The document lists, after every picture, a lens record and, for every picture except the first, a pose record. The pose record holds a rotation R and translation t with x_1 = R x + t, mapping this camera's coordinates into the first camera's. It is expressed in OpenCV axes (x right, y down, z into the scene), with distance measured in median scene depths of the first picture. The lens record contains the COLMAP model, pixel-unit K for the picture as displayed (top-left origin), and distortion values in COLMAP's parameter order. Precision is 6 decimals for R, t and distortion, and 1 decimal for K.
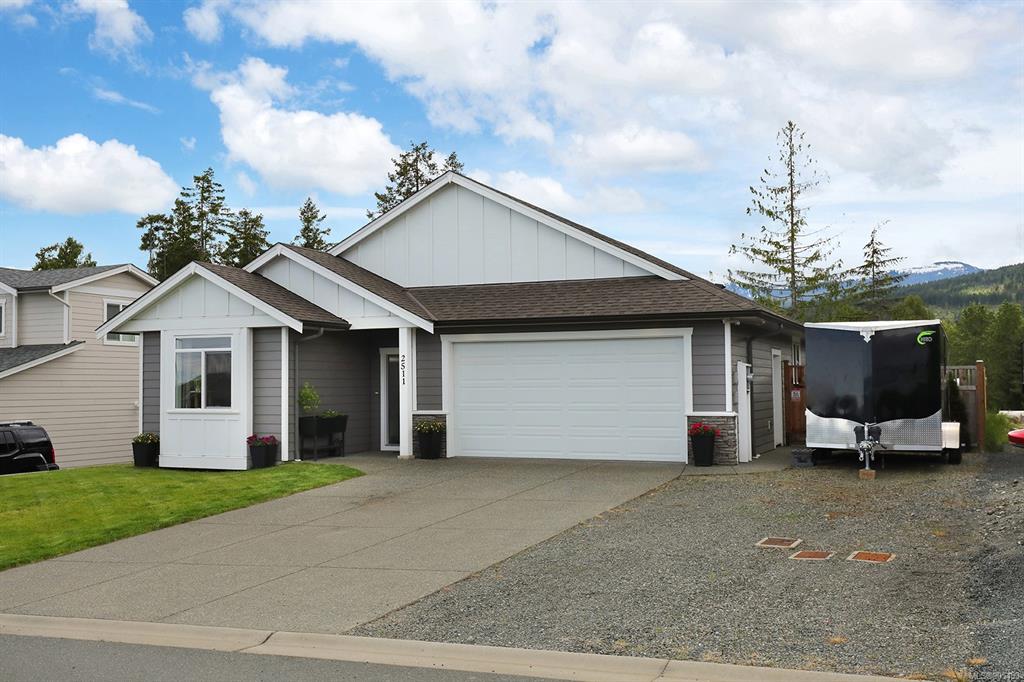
lens RADIAL K [[1032.0, 0, 512.0], [0, 1032.0, 341.0], [0, 0, 1]] dist [-0.017618, -0.013822]
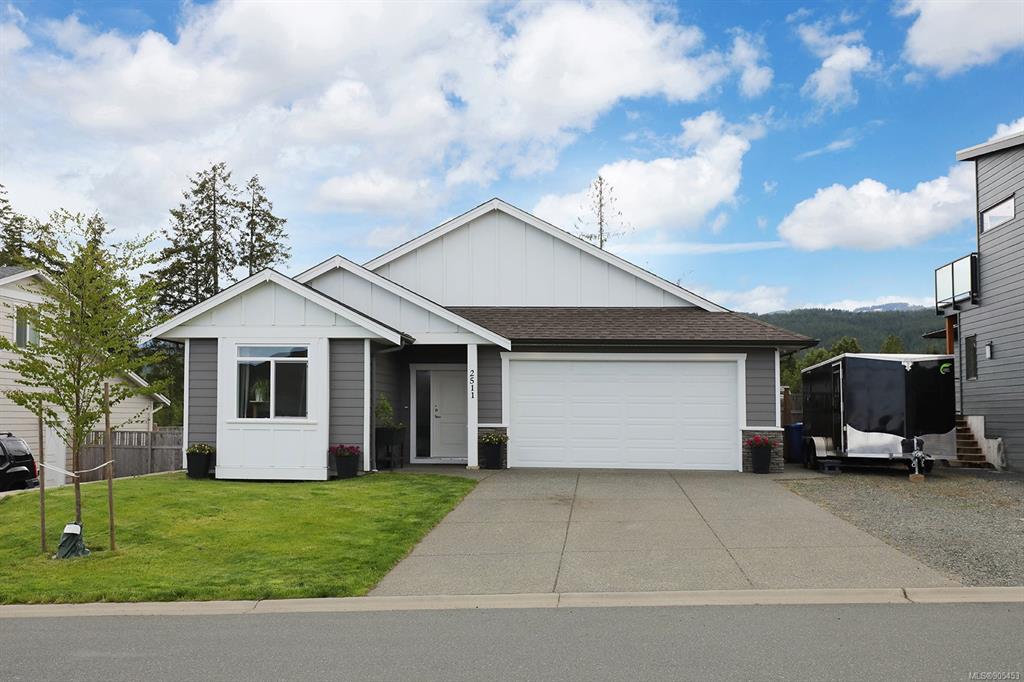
lens RADIAL K [[973.5, 0, 512.9], [0, 973.5, 391.8], [0, 0, 1]] dist [-0.015069, -0.008254]
pose [[0.947392, 0.023518, 0.319210, -0.381812], [-0.030390, 0.999401, 0.016565, 0.017723], [-0.318629, -0.025394, 0.947539, 0.048193]]
